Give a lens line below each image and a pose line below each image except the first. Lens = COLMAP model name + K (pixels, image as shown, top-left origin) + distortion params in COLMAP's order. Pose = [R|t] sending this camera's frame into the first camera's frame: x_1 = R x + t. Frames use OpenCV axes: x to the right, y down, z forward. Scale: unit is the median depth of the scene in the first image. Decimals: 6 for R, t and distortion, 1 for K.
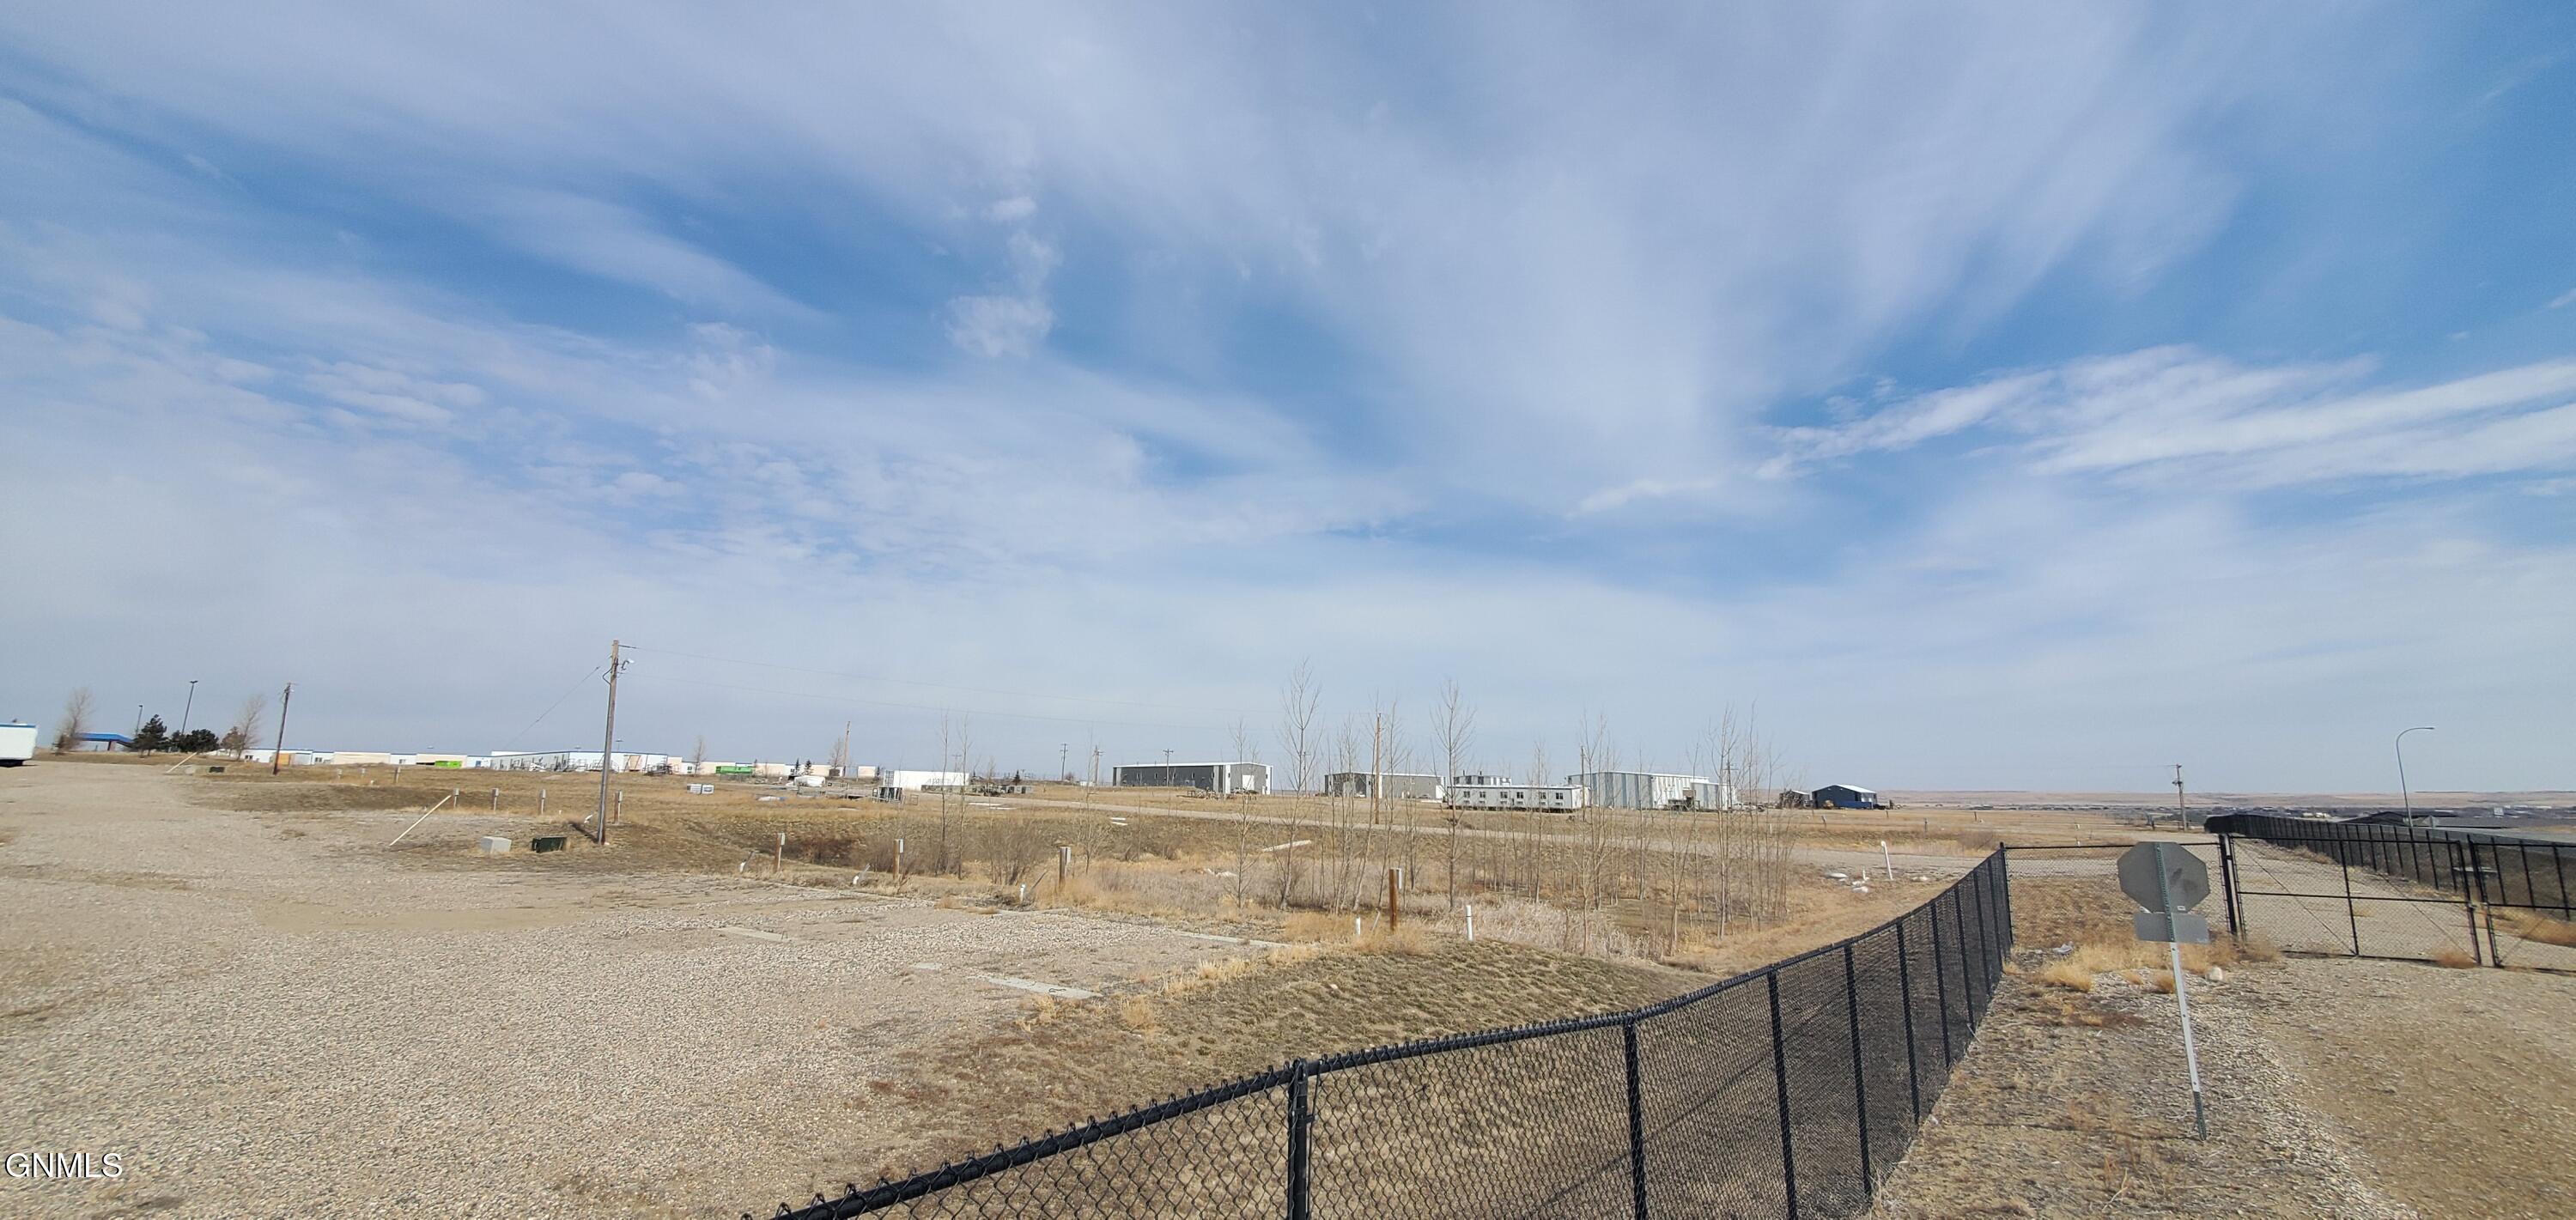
lens RADIAL K [[1012.6, 0, 1282.0], [0, 1012.6, 584.3], [0, 0, 1]] dist [-0.001899, -0.002485]
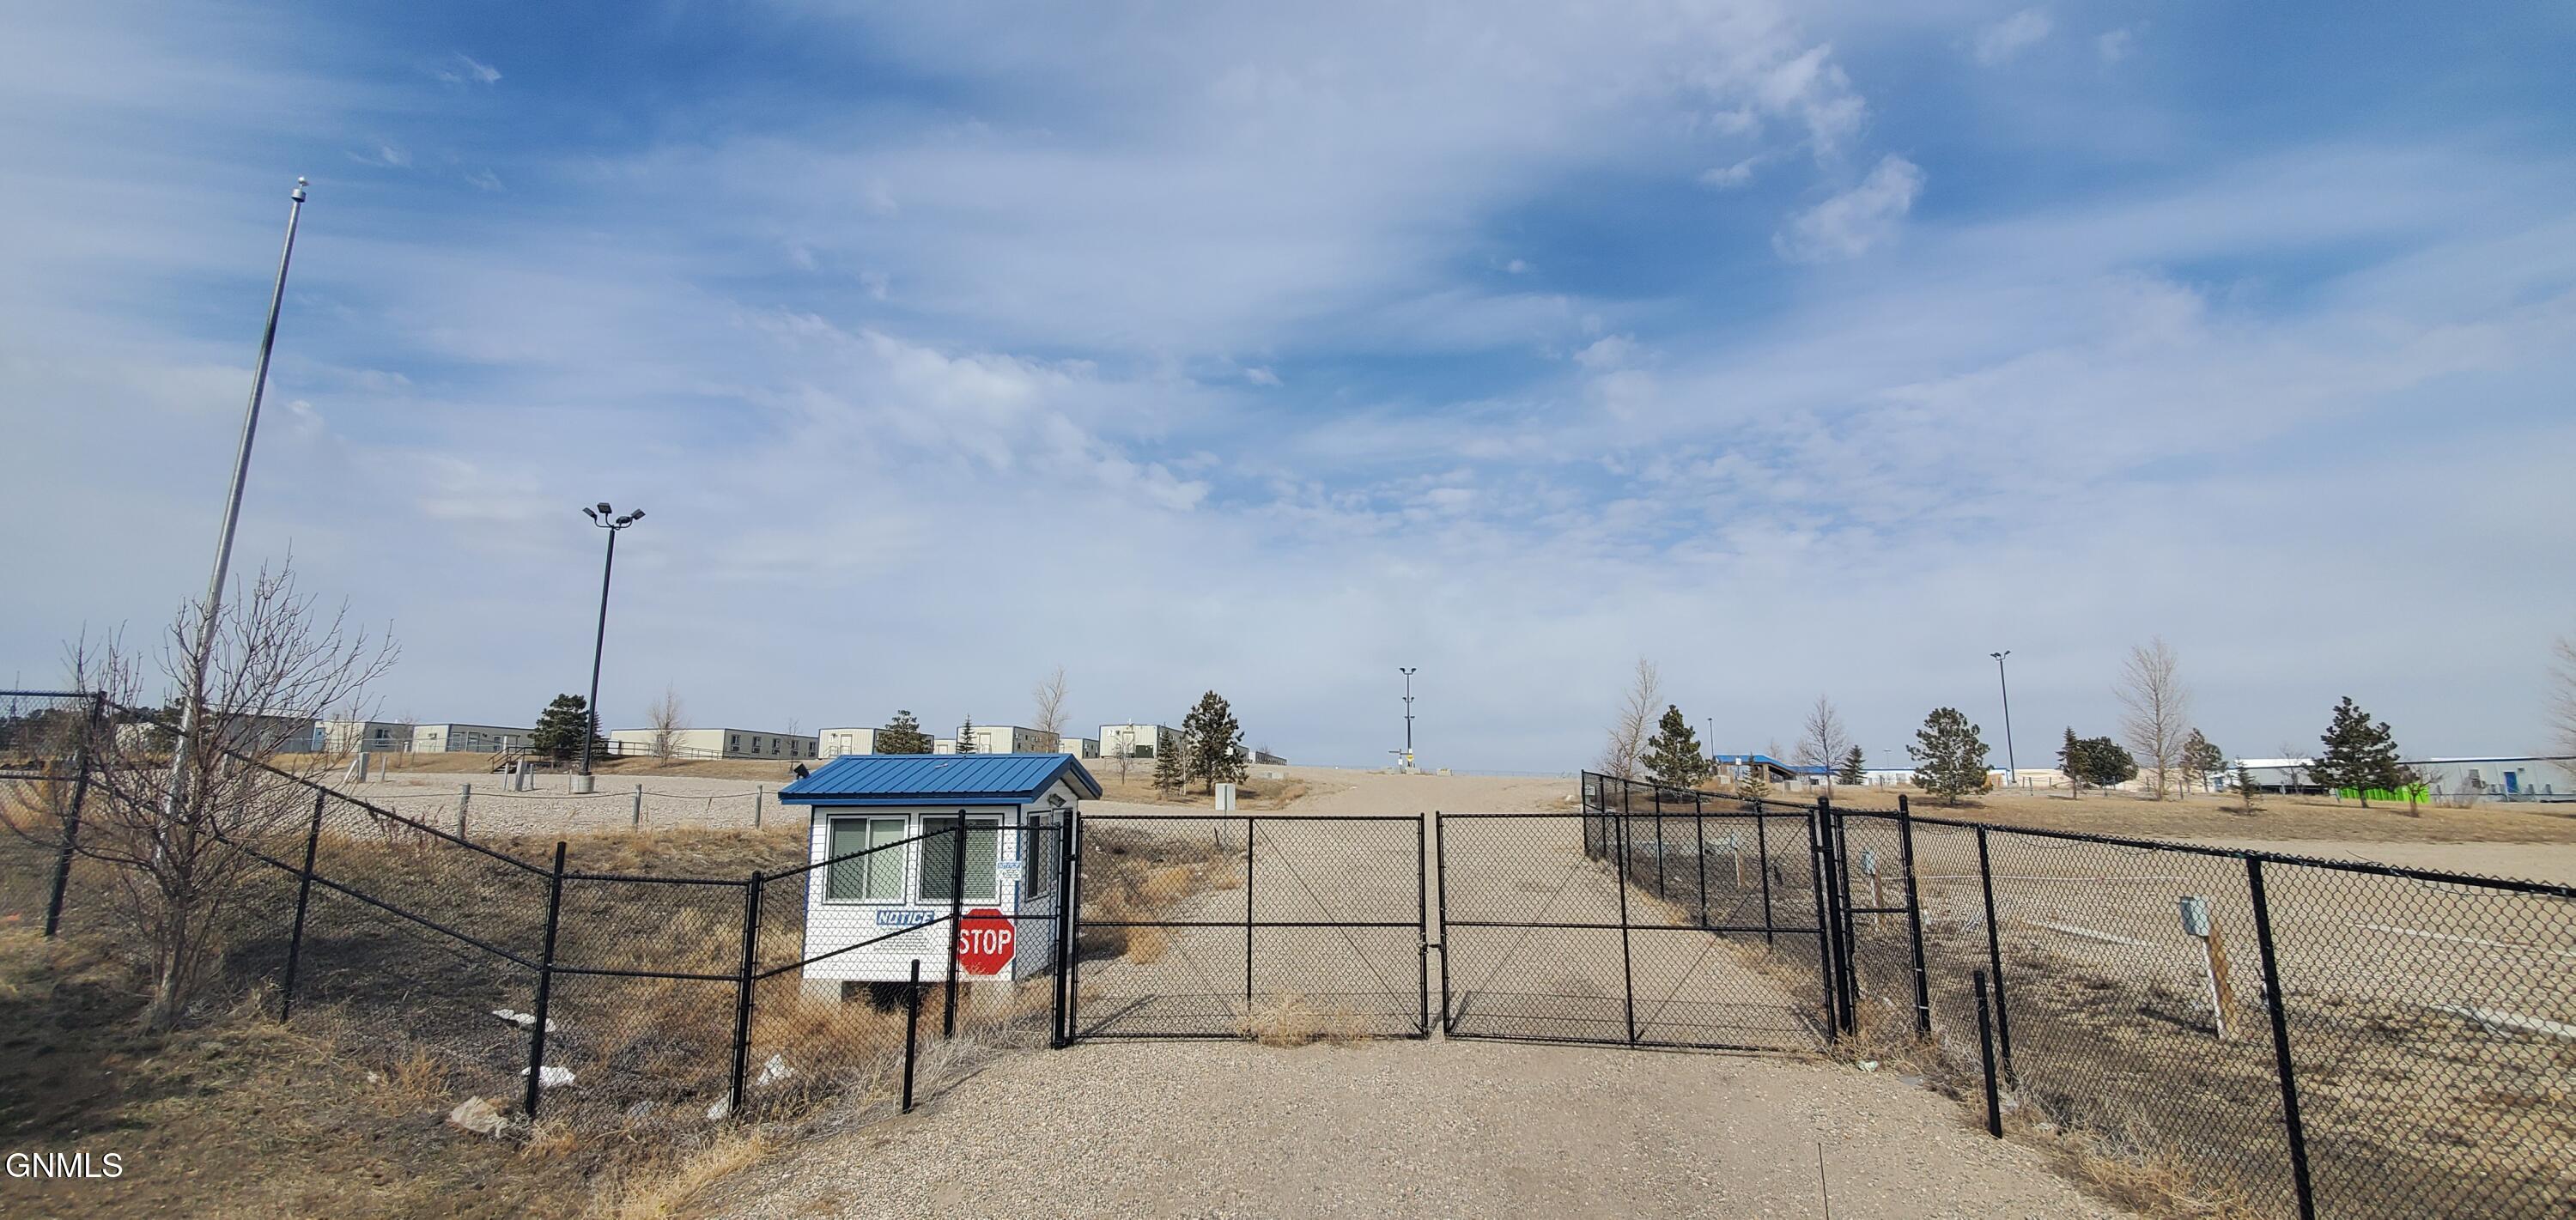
lens RADIAL K [[1012.6, 0, 1282.0], [0, 1012.6, 584.3], [0, 0, 1]] dist [-0.001899, -0.002485]
pose [[0.508659, -0.172054, -0.843602, 0.094290], [0.174806, 0.980059, -0.094483, 0.020009], [0.843036, -0.099407, 0.528592, 0.111730]]
